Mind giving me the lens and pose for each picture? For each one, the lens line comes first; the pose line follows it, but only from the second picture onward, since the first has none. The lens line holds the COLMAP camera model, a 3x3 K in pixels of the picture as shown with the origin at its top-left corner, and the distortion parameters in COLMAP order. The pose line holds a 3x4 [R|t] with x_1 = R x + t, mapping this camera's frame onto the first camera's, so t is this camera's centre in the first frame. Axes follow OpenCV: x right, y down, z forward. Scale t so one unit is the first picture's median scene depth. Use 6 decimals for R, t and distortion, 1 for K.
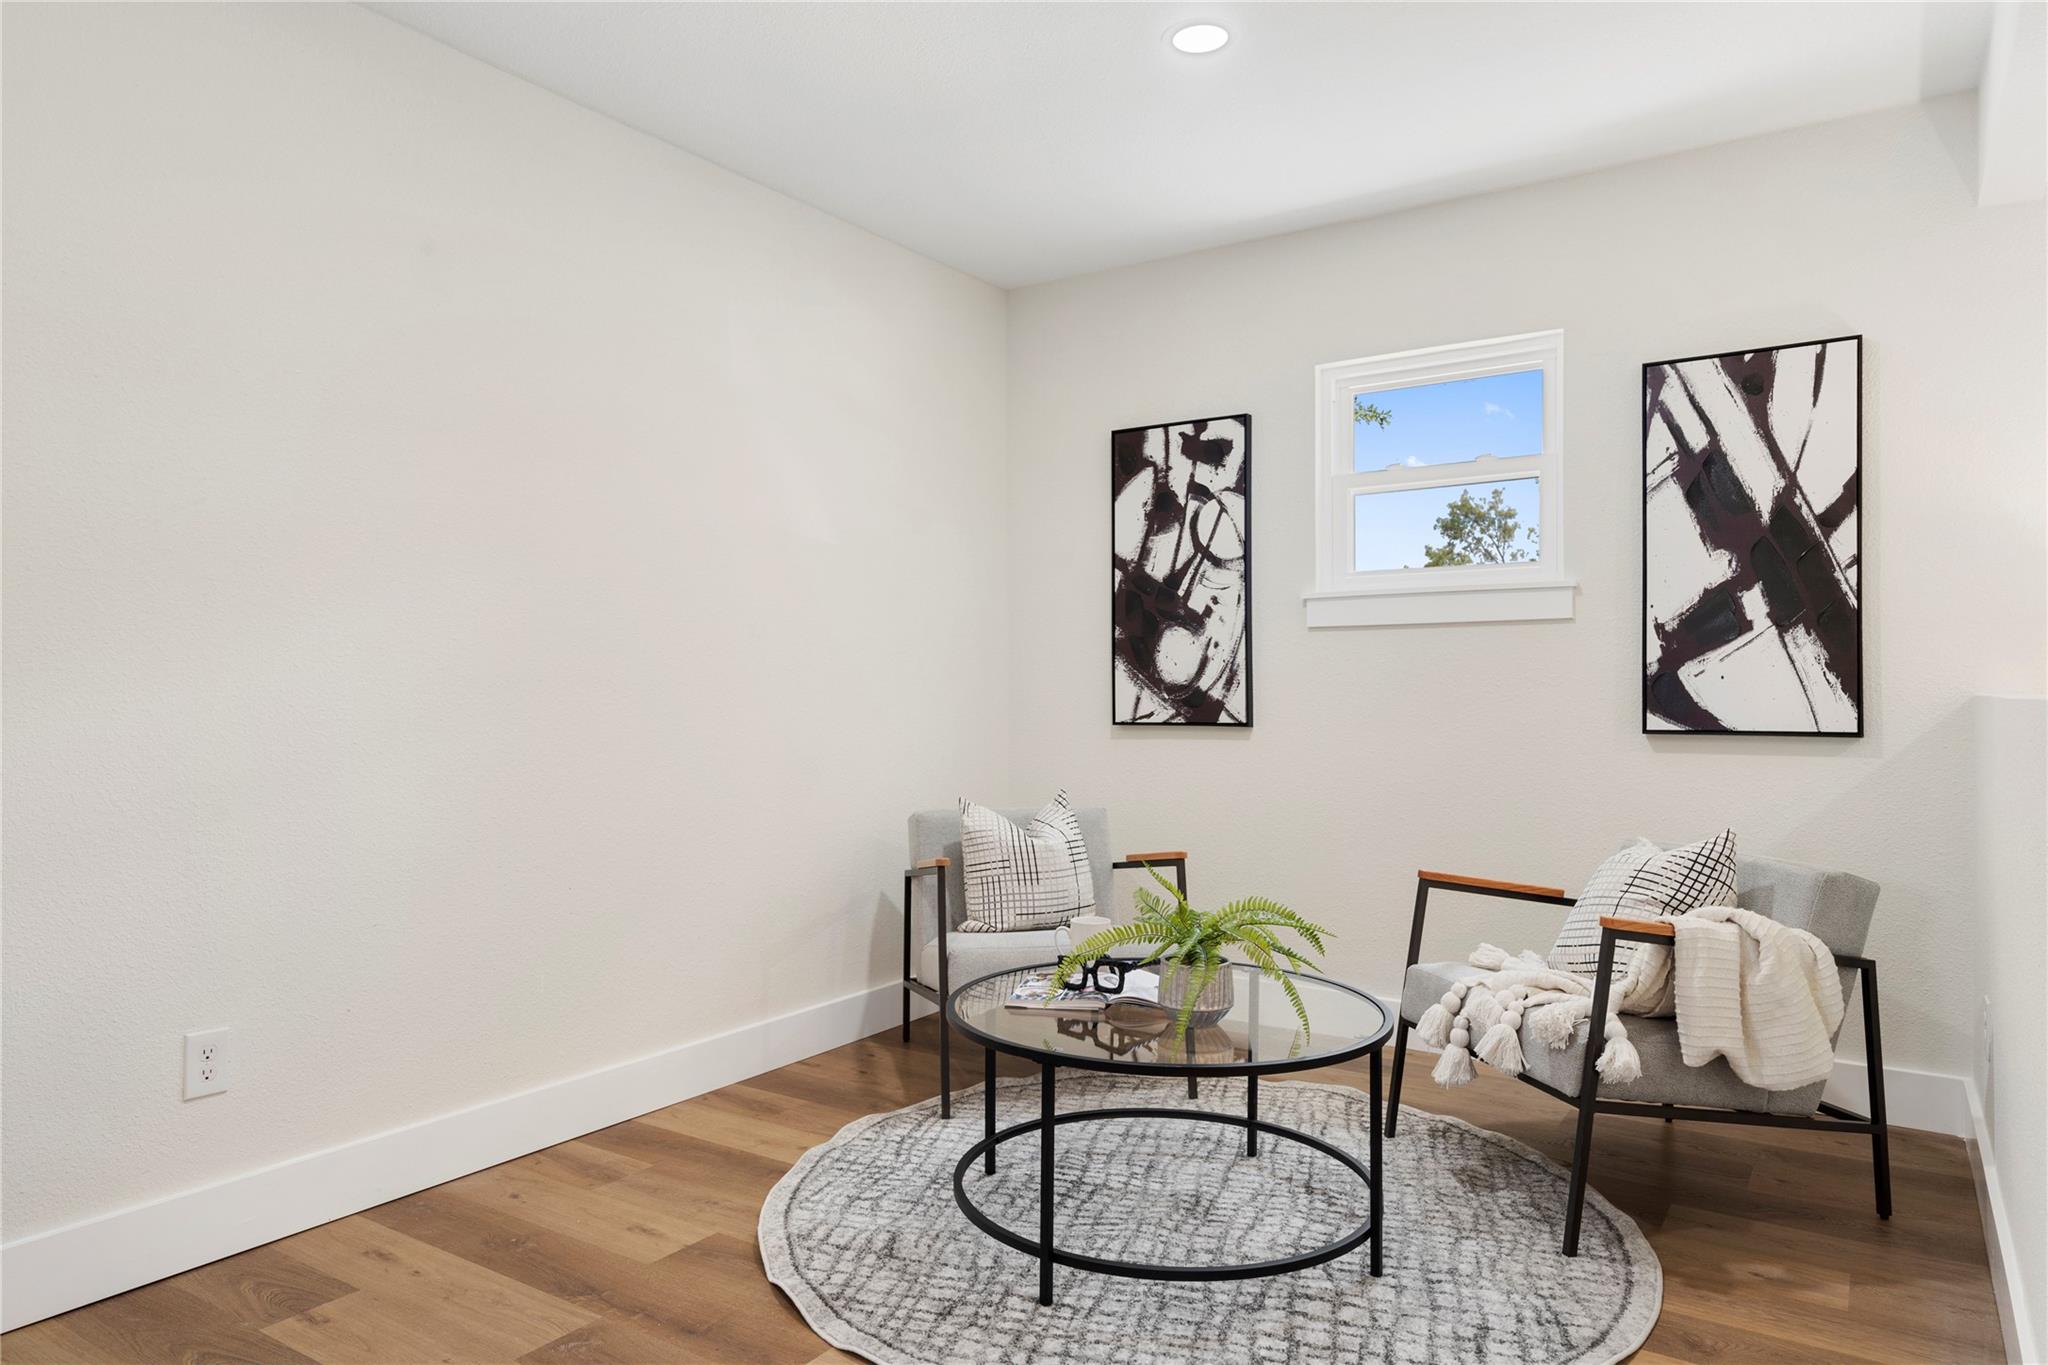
lens RADIAL K [[1333.9, 0, 990.1], [0, 1333.9, 693.5], [0, 0, 1]] dist [0.017260, 0.001244]
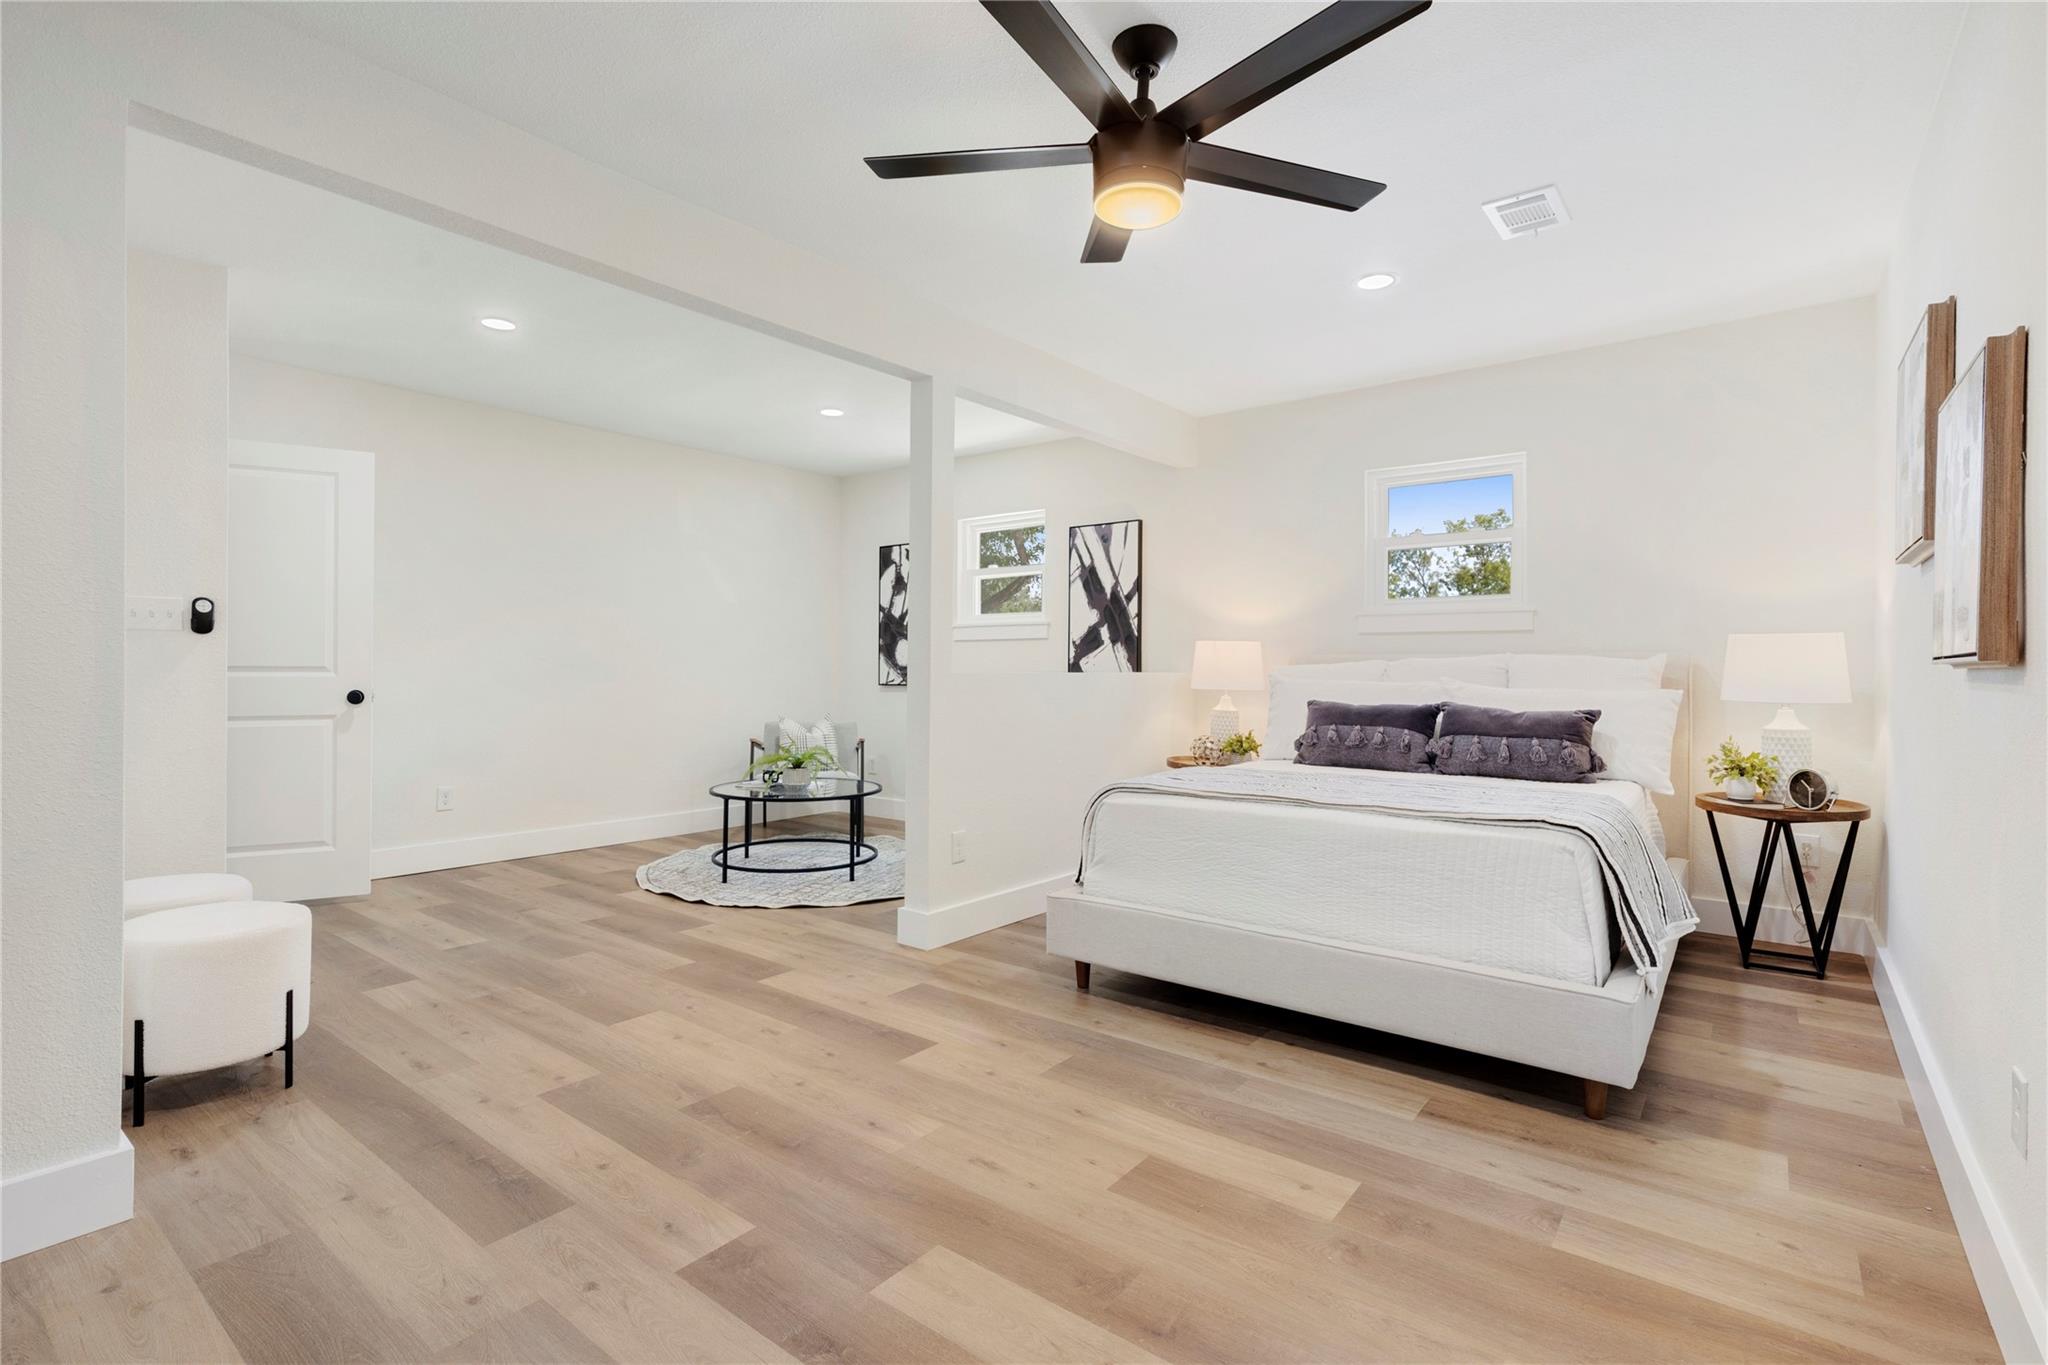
lens RADIAL K [[951.6, 0, 1002.8], [0, 951.6, 675.4], [0, 0, 1]] dist [0.001067, 0.001411]
pose [[0.998392, 0.007013, -0.056250, 0.468695], [-0.006820, 0.999970, 0.003621, 0.001455], [0.056274, -0.003231, 0.998410, -0.625184]]
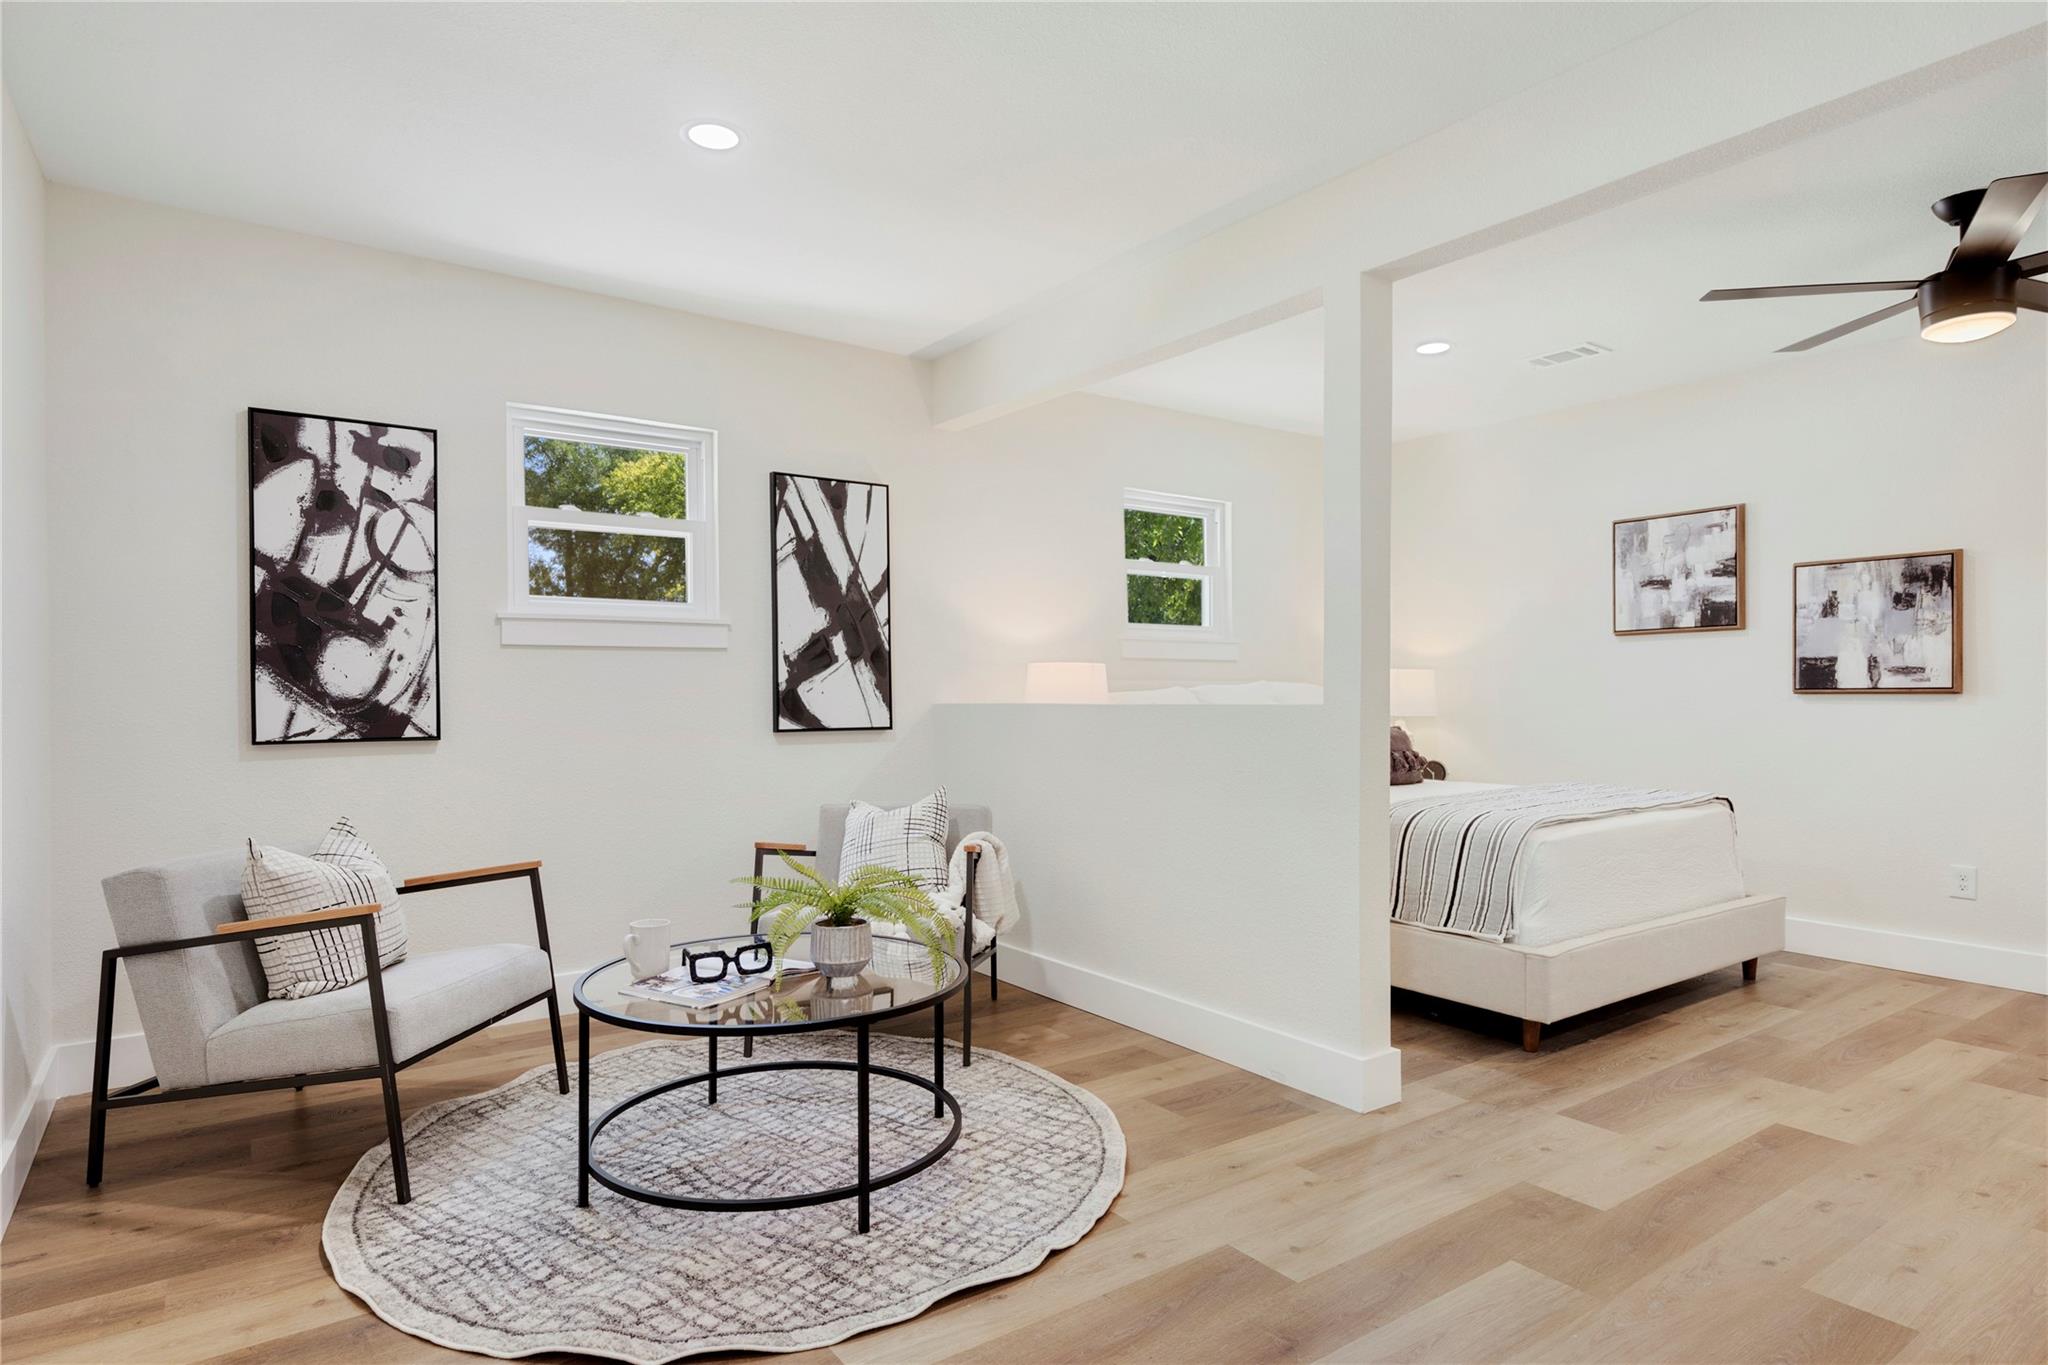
lens RADIAL K [[1106.0, 0, 1047.6], [0, 1106.0, 690.6], [0, 0, 1]] dist [0.009532, 0.000204]
pose [[0.338668, 0.004977, 0.940893, -0.519536], [0.008462, 0.999929, -0.008335, -0.001839], [-0.940868, 0.010784, 0.338602, 0.334426]]
